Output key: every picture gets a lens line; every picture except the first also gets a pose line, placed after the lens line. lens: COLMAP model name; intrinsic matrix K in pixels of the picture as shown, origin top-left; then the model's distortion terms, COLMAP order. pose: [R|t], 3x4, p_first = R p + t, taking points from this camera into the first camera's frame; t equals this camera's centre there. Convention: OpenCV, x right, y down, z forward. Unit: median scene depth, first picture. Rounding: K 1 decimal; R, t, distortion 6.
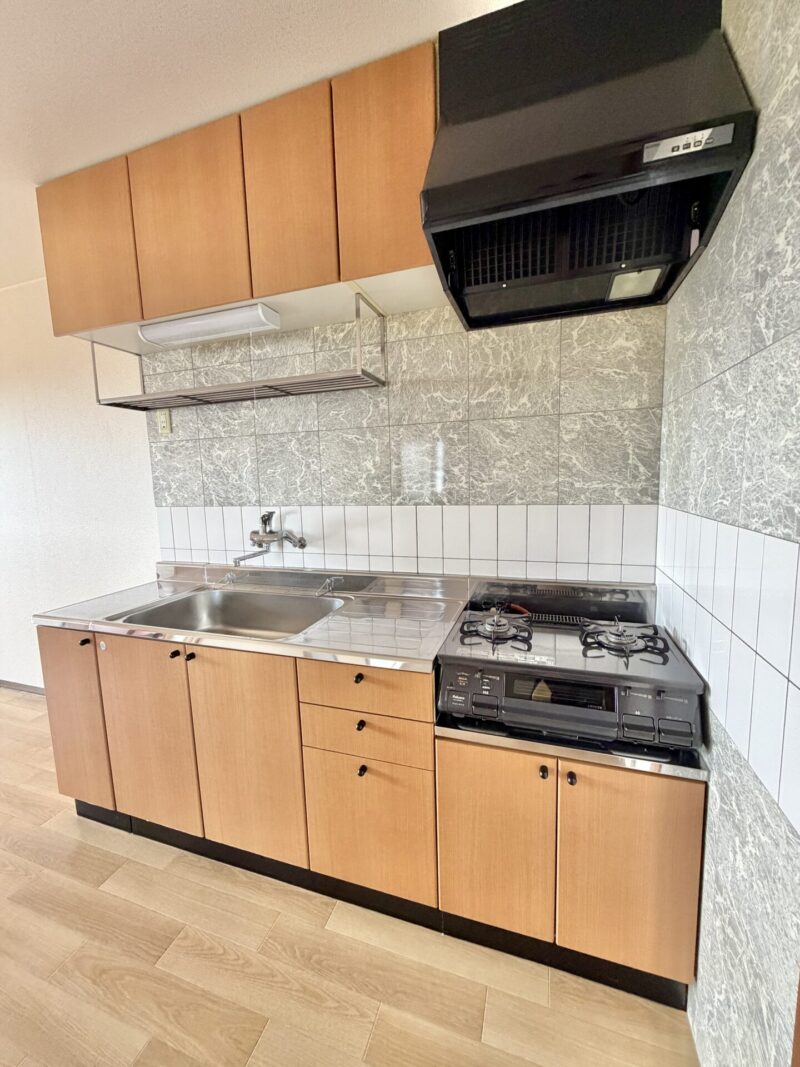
lens RADIAL K [[426.7, 0, 399.2], [0, 426.7, 535.8], [0, 0, 1]] dist [0.001429, 0.000225]
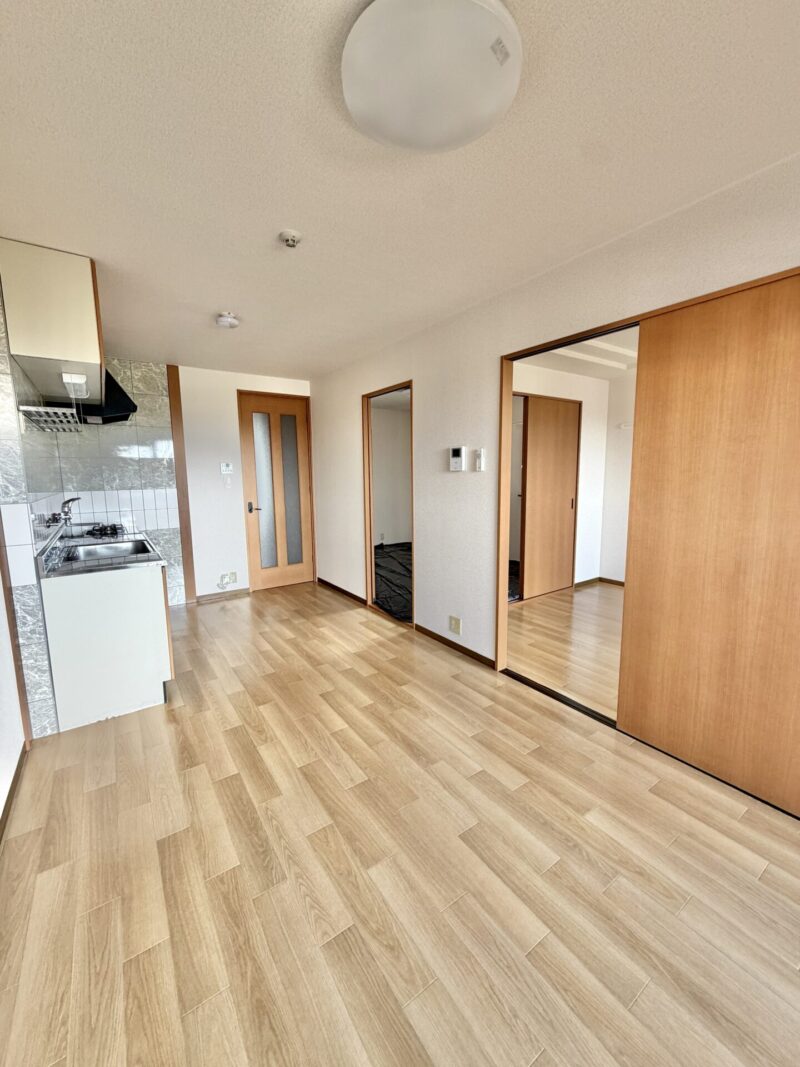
lens RADIAL K [[426.7, 0, 402.6], [0, 426.7, 534.1], [0, 0, 1]] dist [0.001429, 0.000225]
pose [[-0.807600, -0.051967, 0.587437, -1.504059], [0.100278, 0.969503, 0.223626, -0.133867], [-0.581143, 0.239507, -0.777759, 1.250444]]
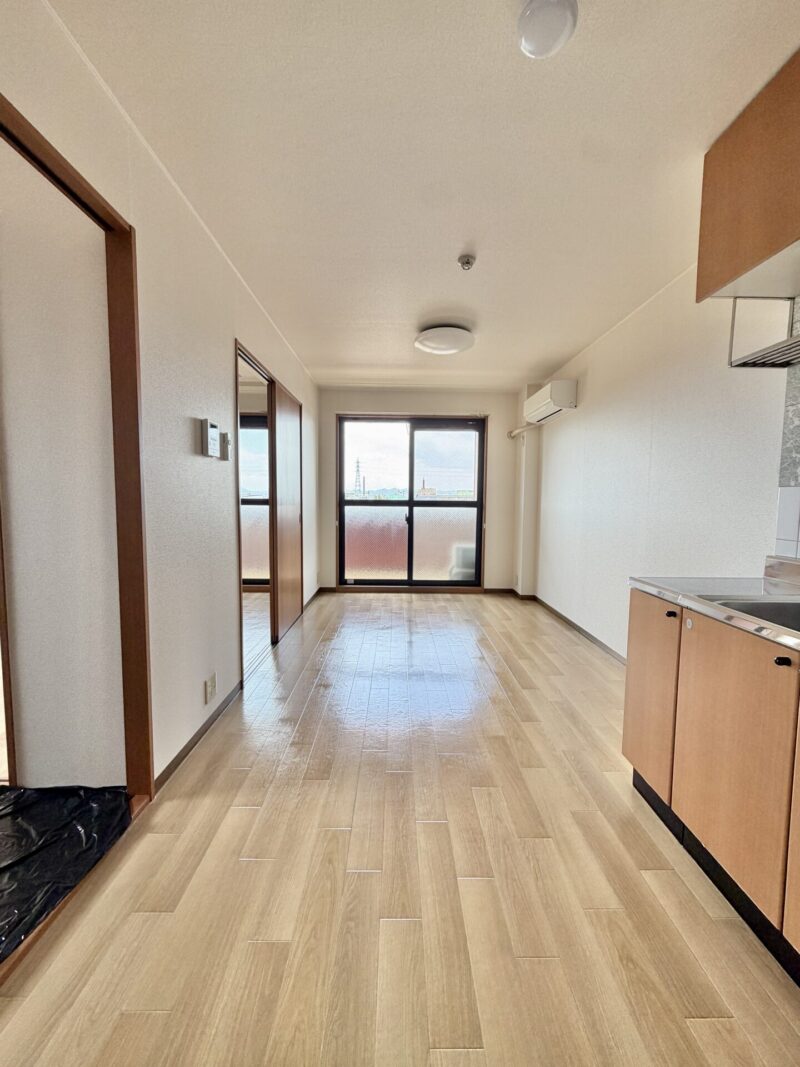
lens RADIAL K [[426.7, 0, 401.4], [0, 426.7, 534.1], [0, 0, 1]] dist [0.001429, 0.000225]
pose [[0.339677, 0.110382, -0.934042, -0.064943], [-0.129333, 0.989137, 0.069859, 0.071130], [0.931608, 0.097073, 0.350263, 0.082392]]
